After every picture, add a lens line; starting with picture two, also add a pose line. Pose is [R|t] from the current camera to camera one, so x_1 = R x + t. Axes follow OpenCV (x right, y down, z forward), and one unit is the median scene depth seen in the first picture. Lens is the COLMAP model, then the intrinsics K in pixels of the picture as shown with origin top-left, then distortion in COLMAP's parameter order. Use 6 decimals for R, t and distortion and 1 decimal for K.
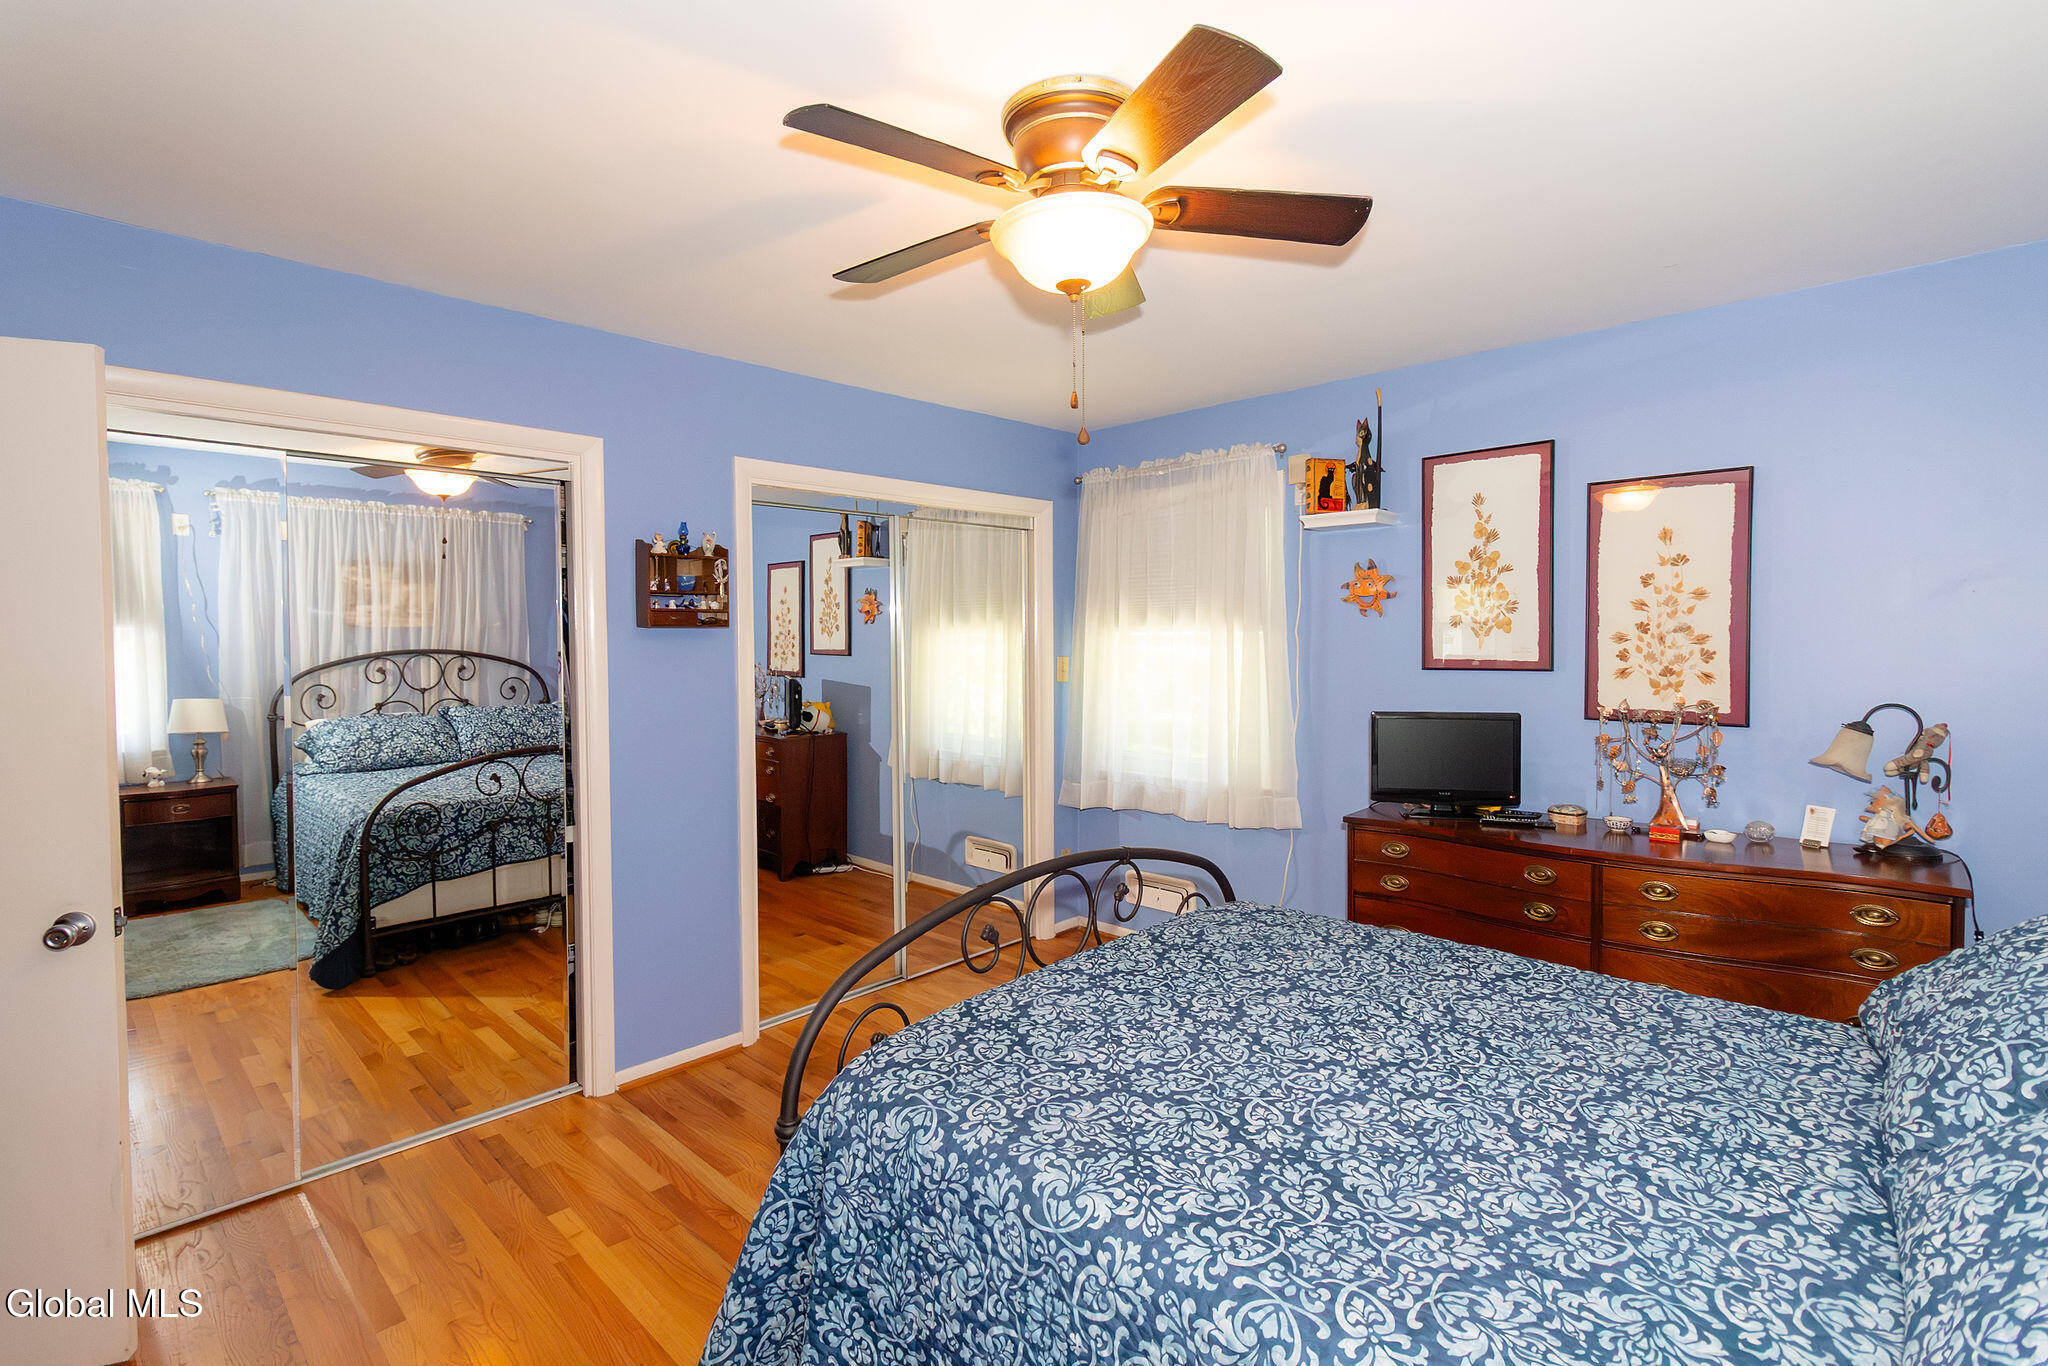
lens RADIAL K [[980.4, 0, 1024.0], [0, 980.4, 683.0], [0, 0, 1]] dist [-0.000440, -0.000174]
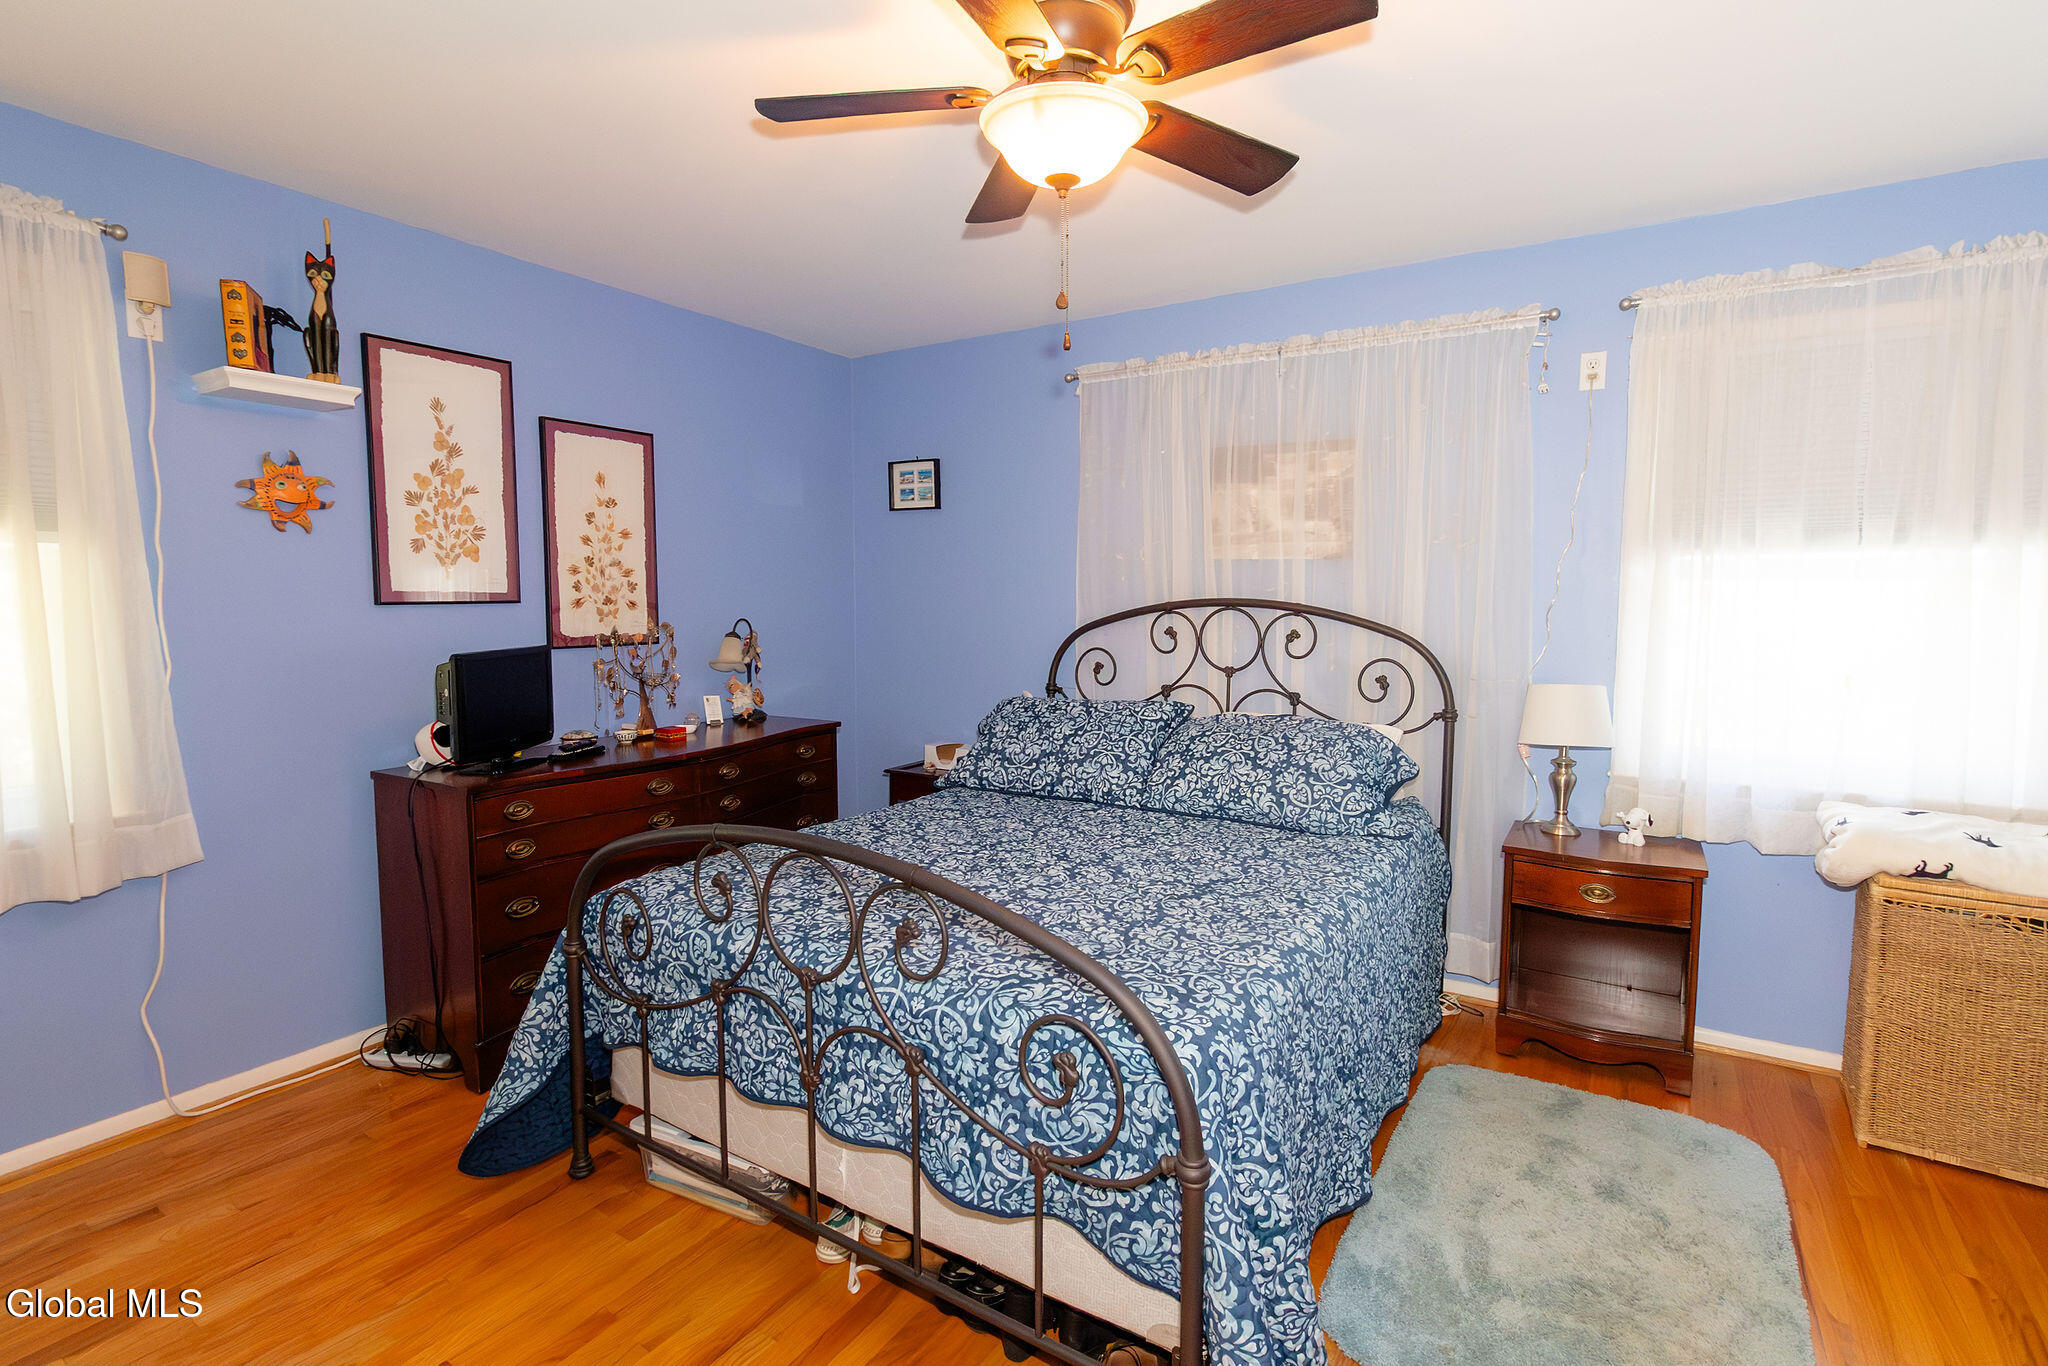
lens RADIAL K [[980.4, 0, 1024.0], [0, 980.4, 683.0], [0, 0, 1]] dist [-0.000440, -0.000174]
pose [[-0.204566, -0.088940, 0.974804, -0.544535], [0.037374, 0.994428, 0.098574, -0.010496], [-0.978139, 0.056597, -0.200102, 0.736656]]
